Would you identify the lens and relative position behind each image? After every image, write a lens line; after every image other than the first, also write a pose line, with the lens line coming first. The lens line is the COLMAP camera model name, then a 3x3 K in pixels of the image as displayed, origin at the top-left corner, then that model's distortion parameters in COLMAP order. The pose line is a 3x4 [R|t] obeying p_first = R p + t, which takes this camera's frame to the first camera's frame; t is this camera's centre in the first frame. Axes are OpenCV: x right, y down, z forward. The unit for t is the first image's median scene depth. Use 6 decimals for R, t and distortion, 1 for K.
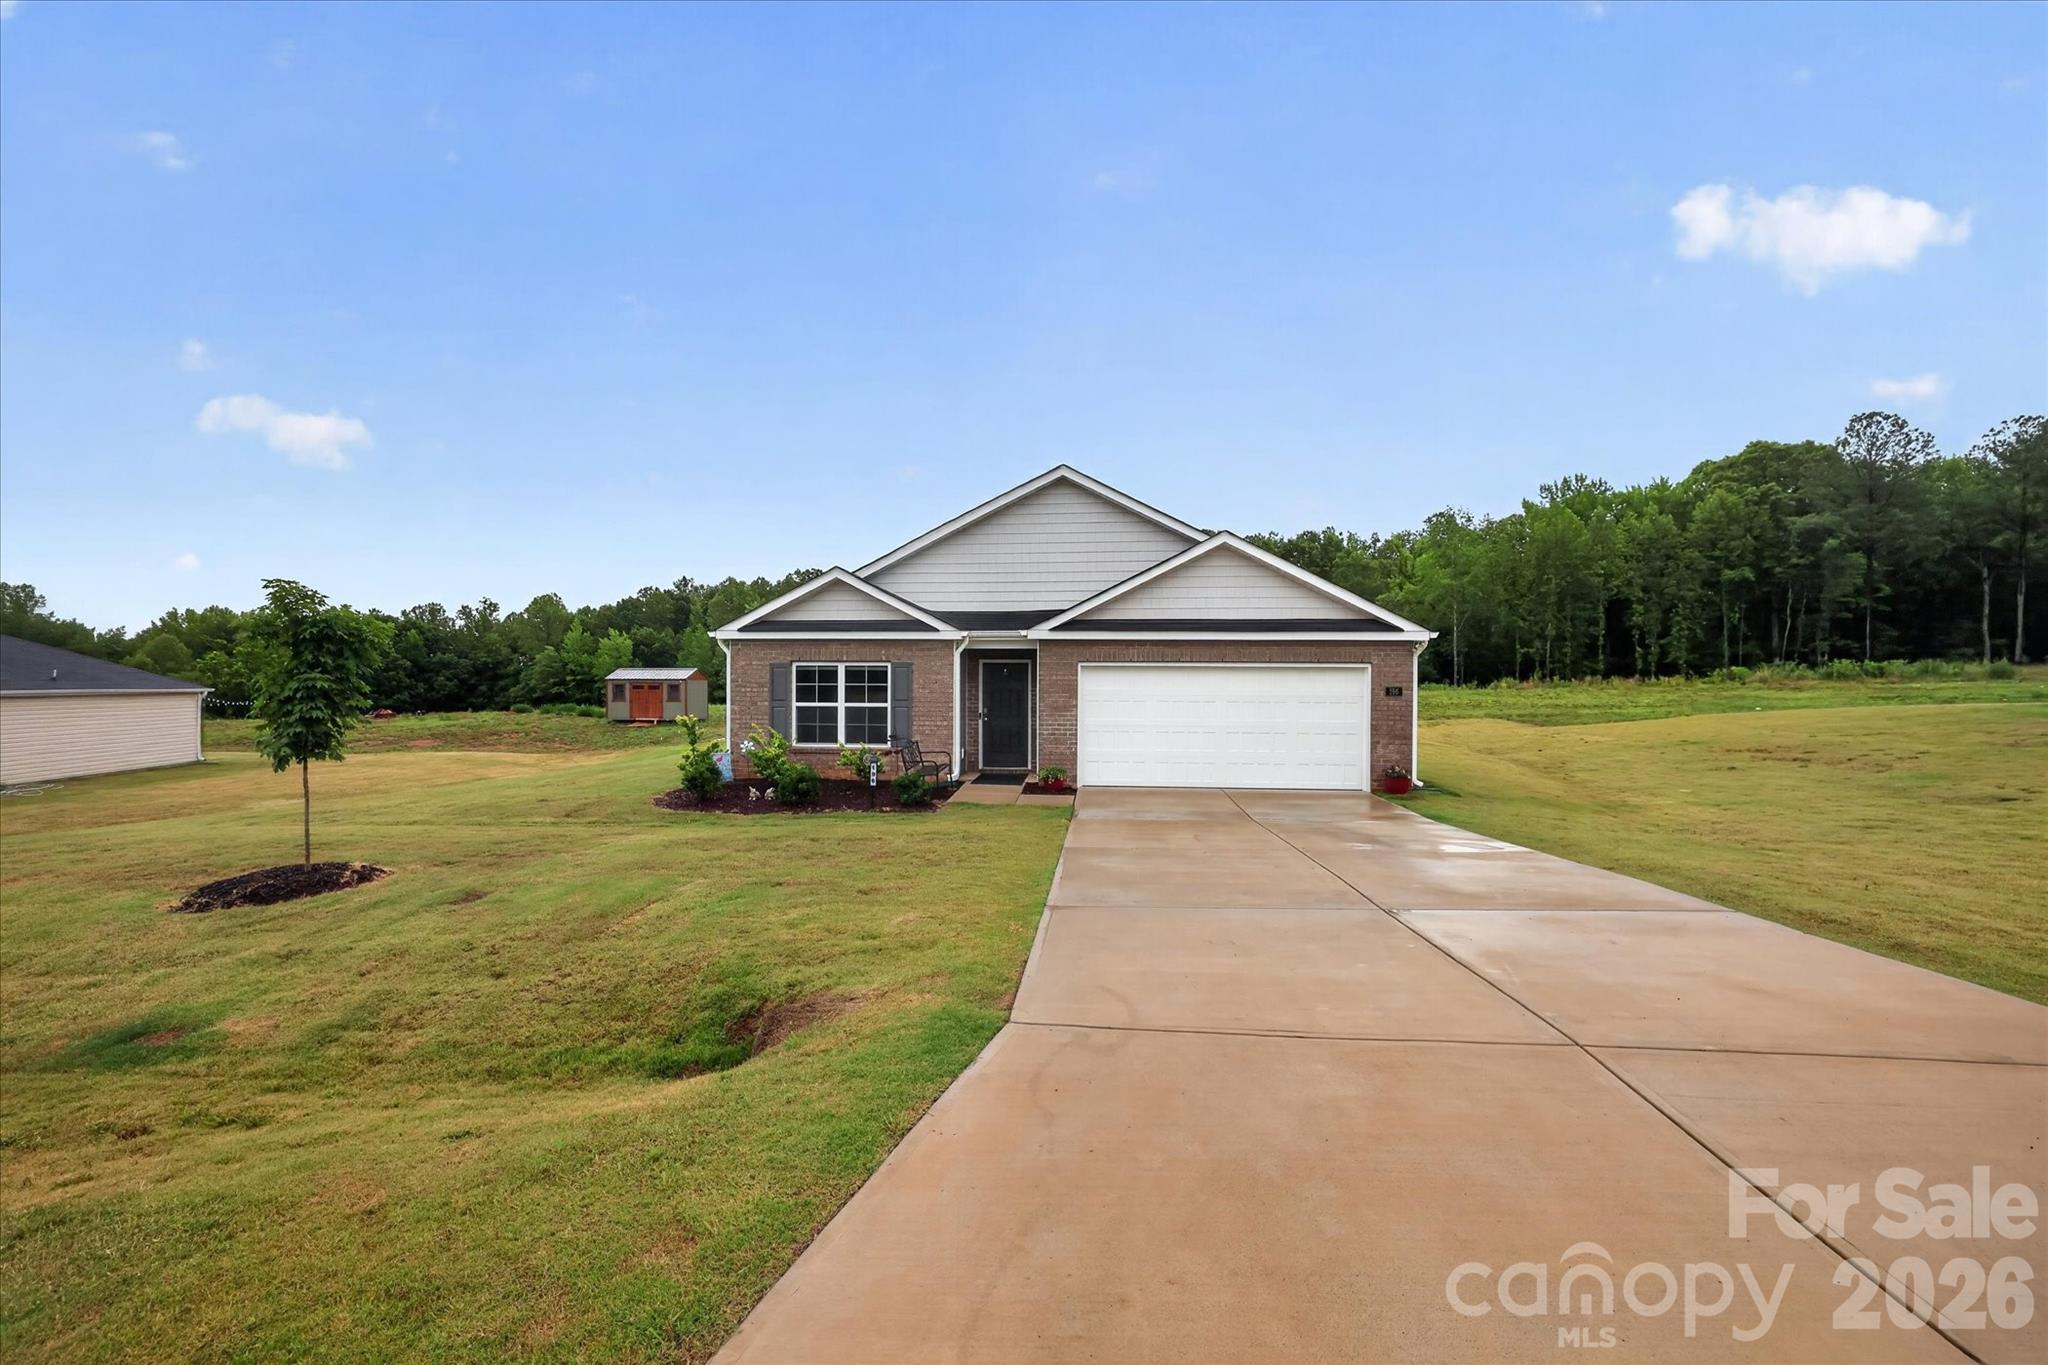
lens RADIAL K [[891.8, 0, 1032.8], [0, 891.8, 679.4], [0, 0, 1]] dist [-0.003744, -0.000723]
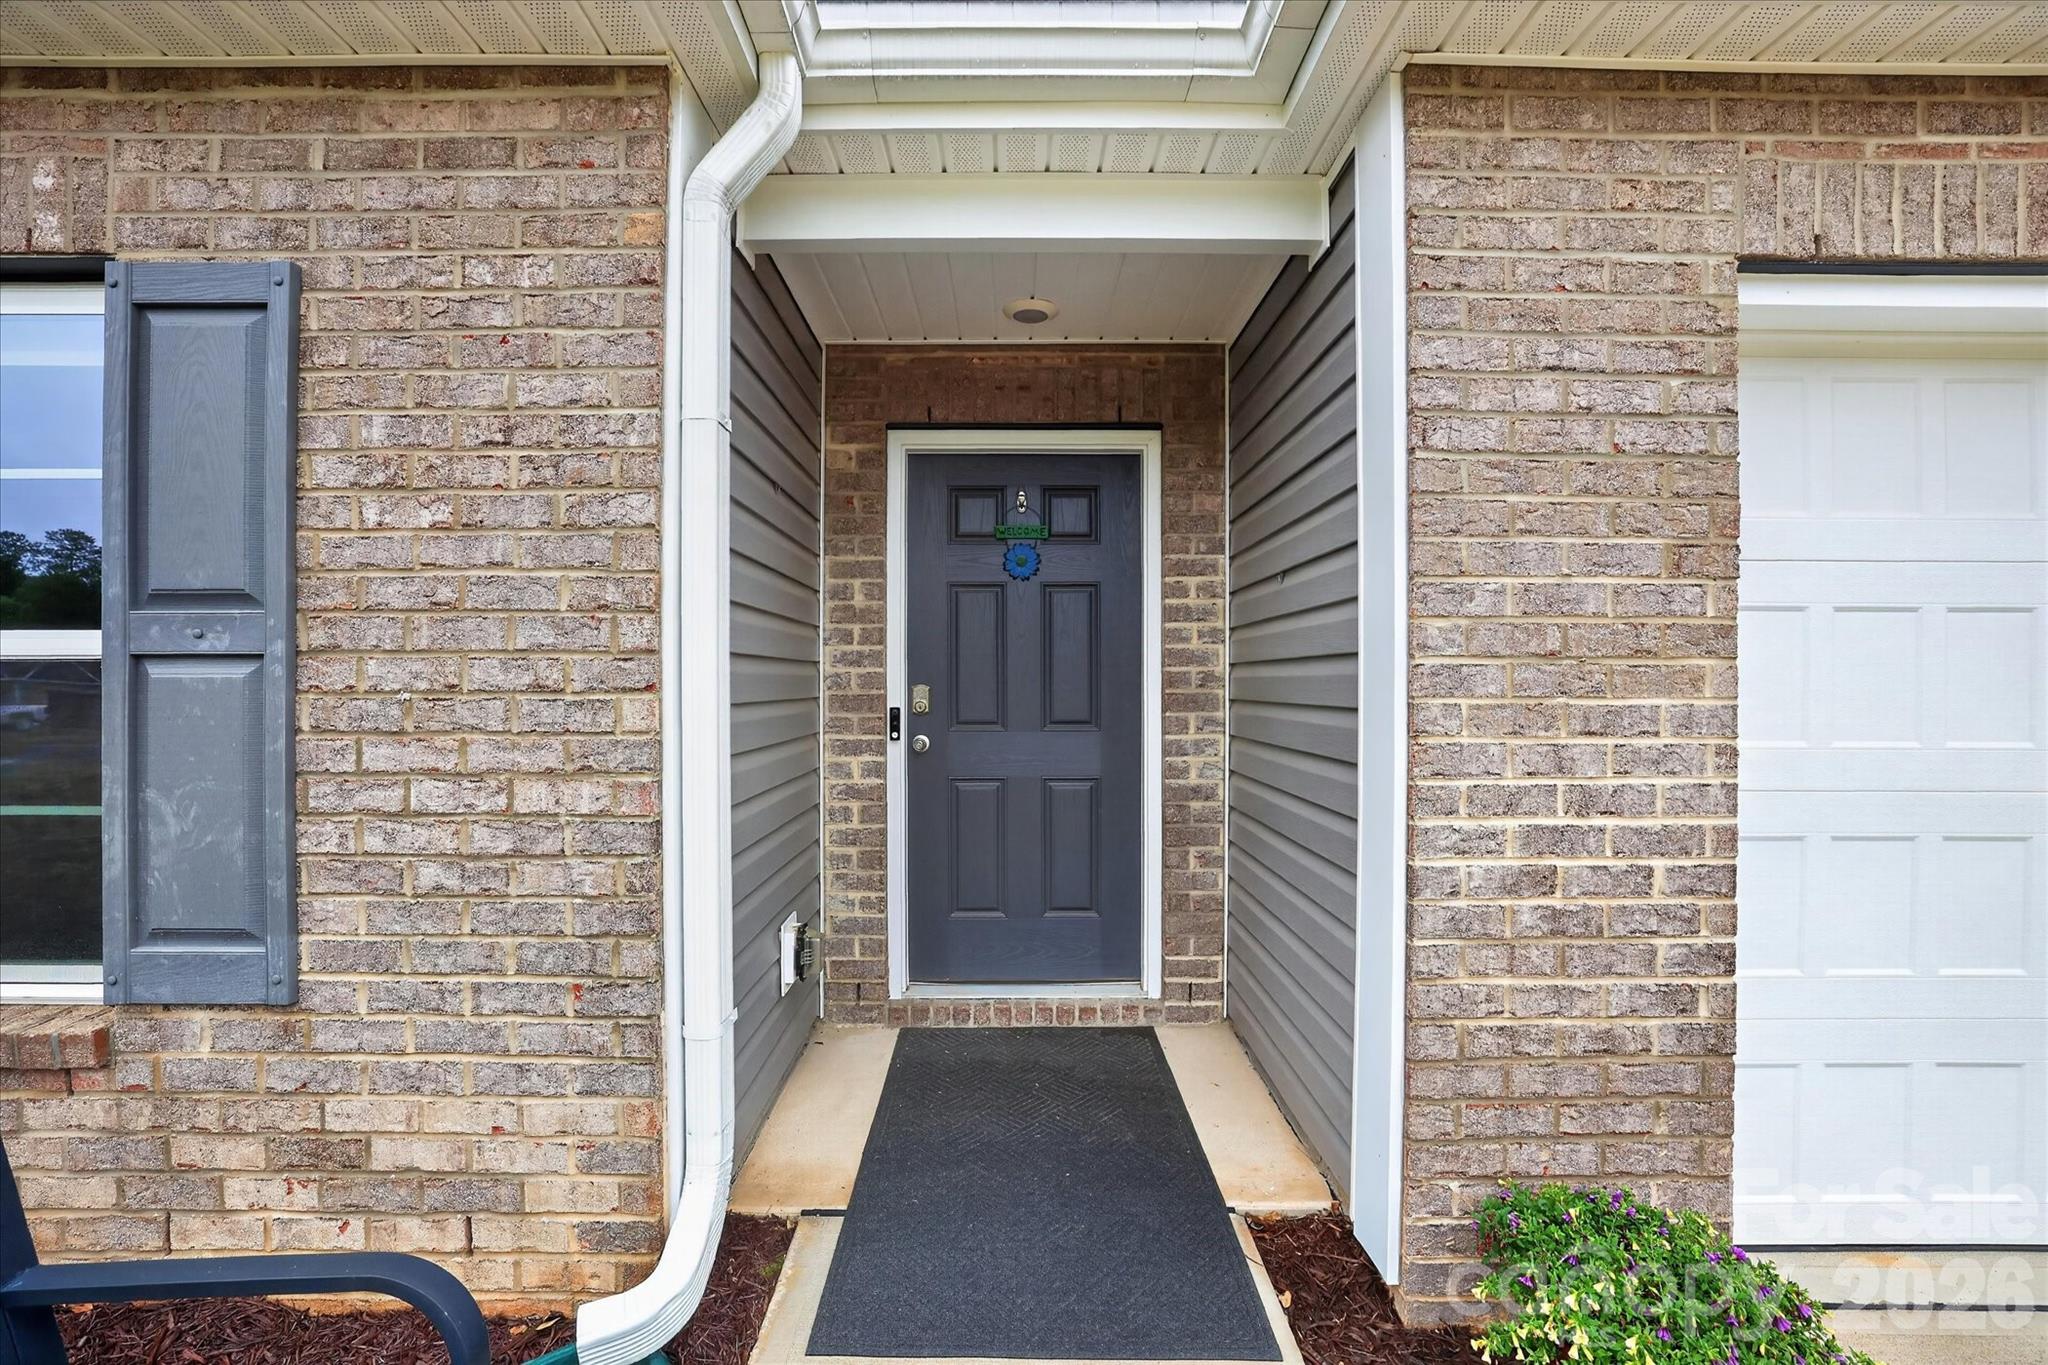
lens RADIAL K [[894.5, 0, 1024.0], [0, 894.5, 682.5], [0, 0, 1]] dist [-0.004511, 0.000046]
pose [[0.993923, -0.002644, 0.110042, -0.052828], [0.002447, 0.999995, 0.001918, 0.030998], [-0.110047, -0.001637, 0.993925, 0.805180]]
